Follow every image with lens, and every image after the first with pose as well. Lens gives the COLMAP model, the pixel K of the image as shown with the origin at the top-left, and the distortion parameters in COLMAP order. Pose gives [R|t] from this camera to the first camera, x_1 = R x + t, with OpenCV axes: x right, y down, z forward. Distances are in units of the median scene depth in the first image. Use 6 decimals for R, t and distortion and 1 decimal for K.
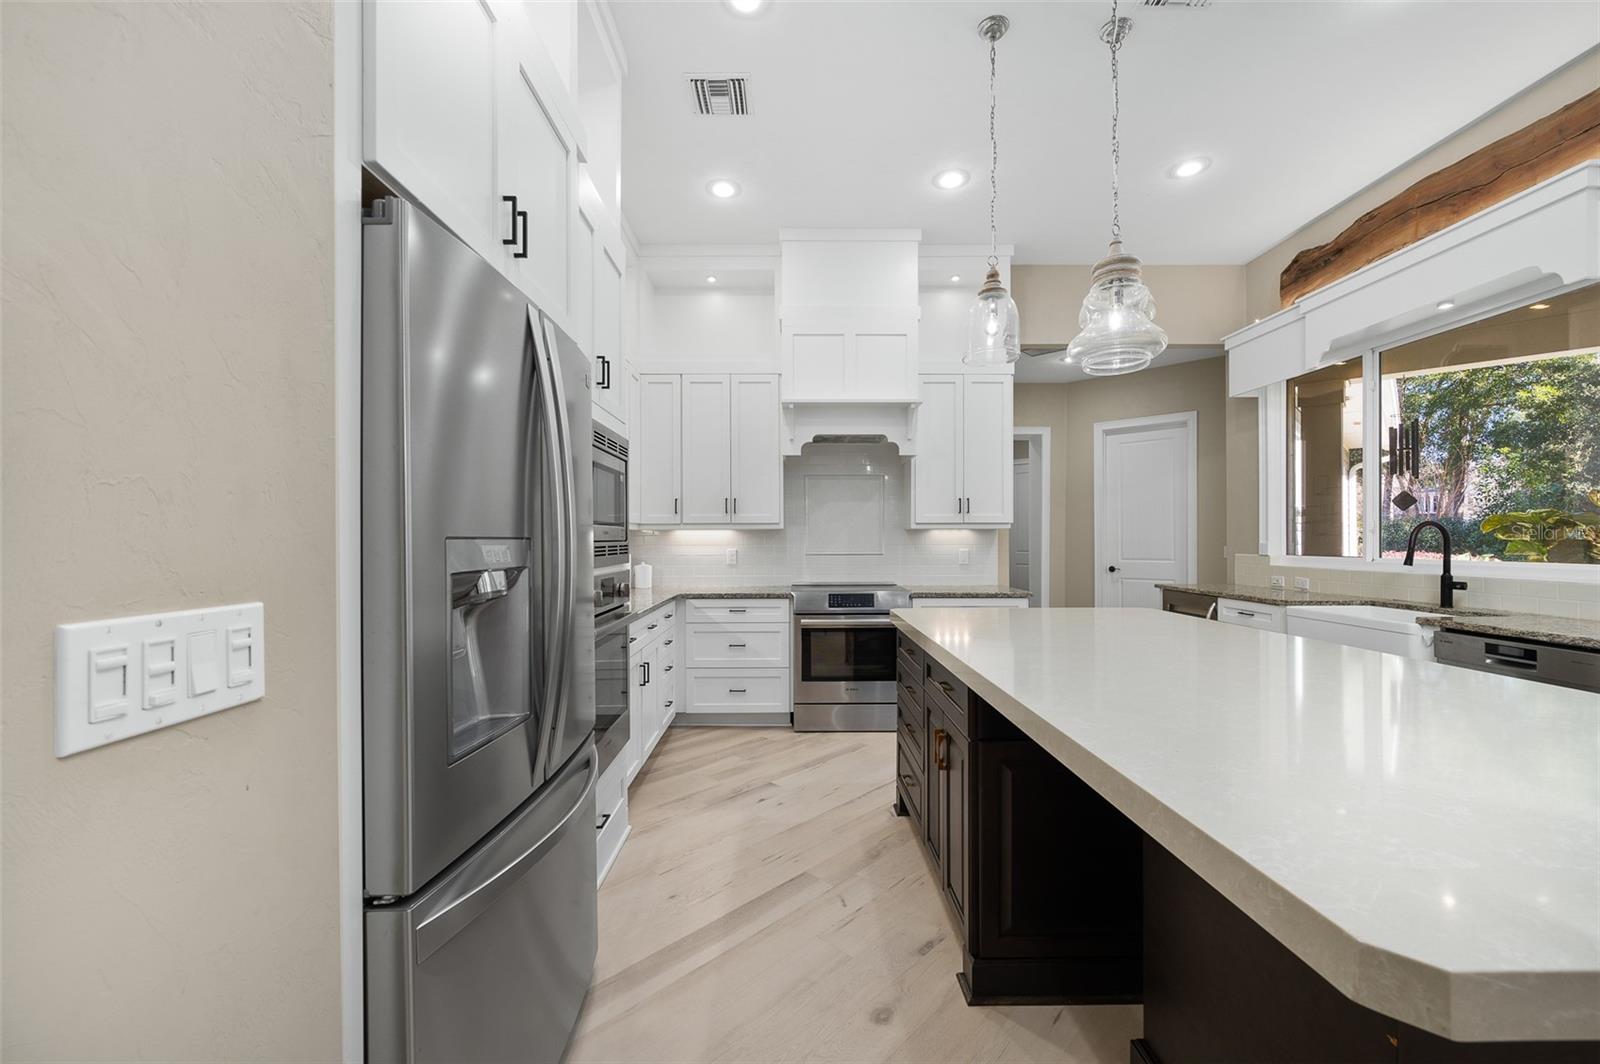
lens RADIAL K [[634.4, 0, 803.0], [0, 634.4, 535.0], [0, 0, 1]] dist [-0.000555, -0.000016]
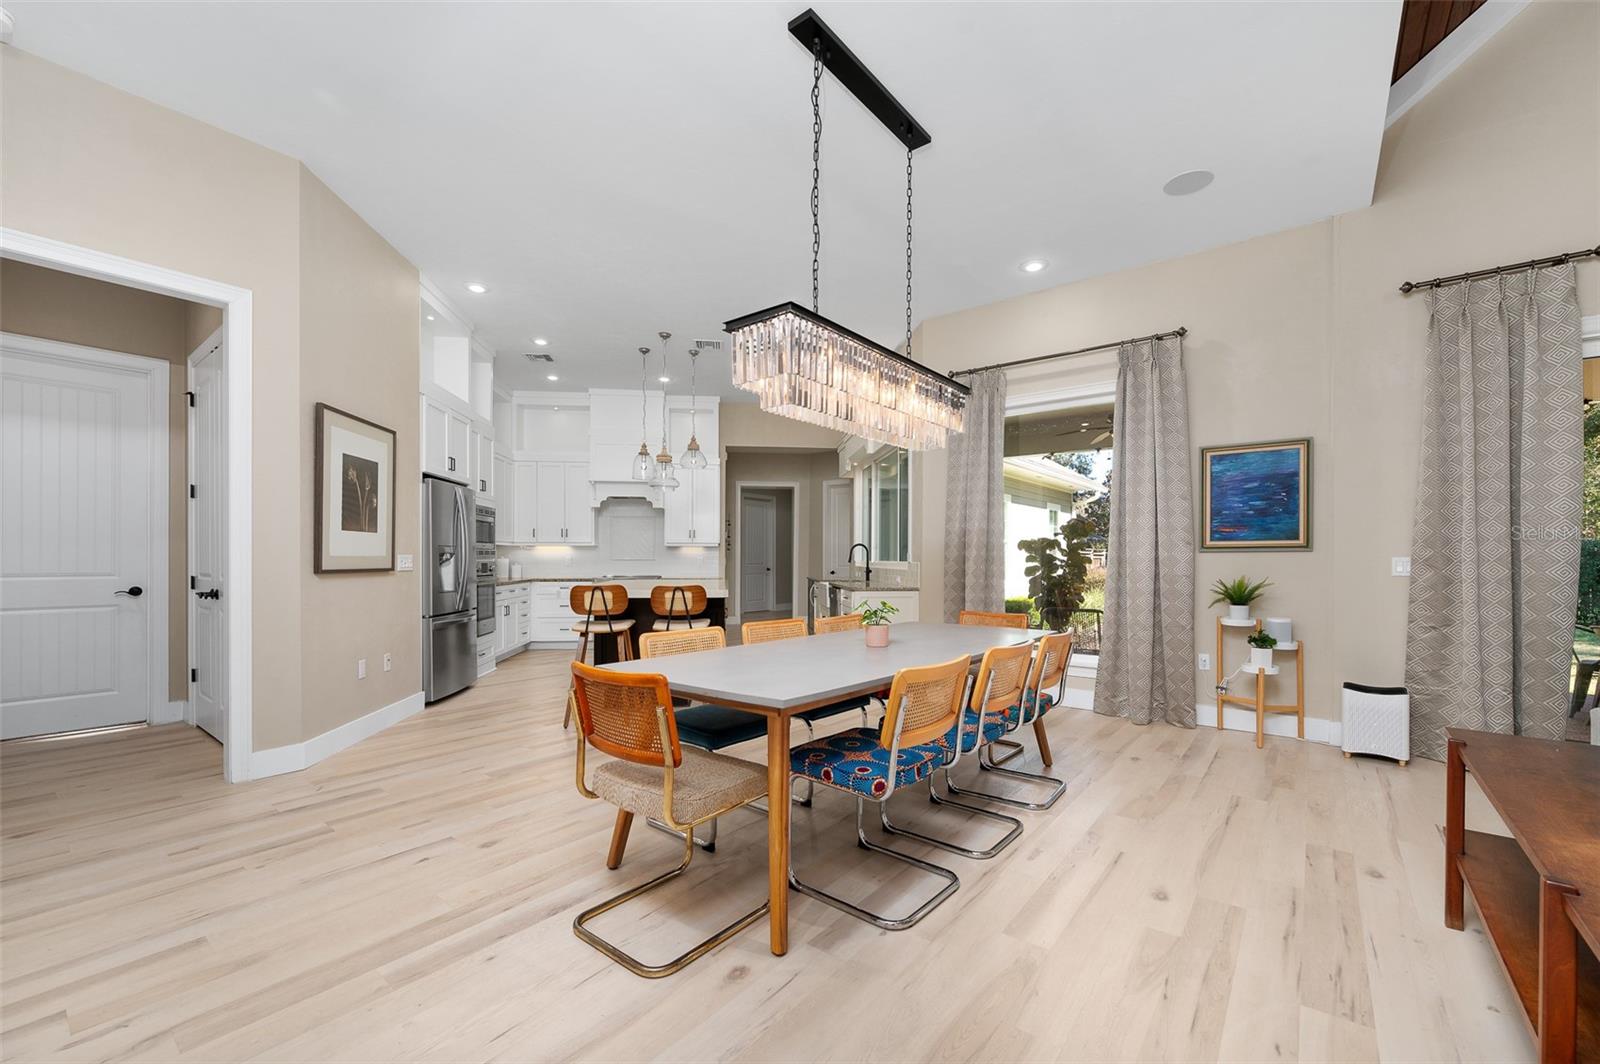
lens RADIAL K [[642.4, 0, 799.6], [0, 642.4, 539.2], [0, 0, 1]] dist [0.001044, 0.000039]
pose [[0.994386, 0.005899, 0.105650, 0.432272], [-0.003350, 0.999699, -0.024285, 0.017136], [-0.105761, 0.023795, 0.994107, -1.083564]]
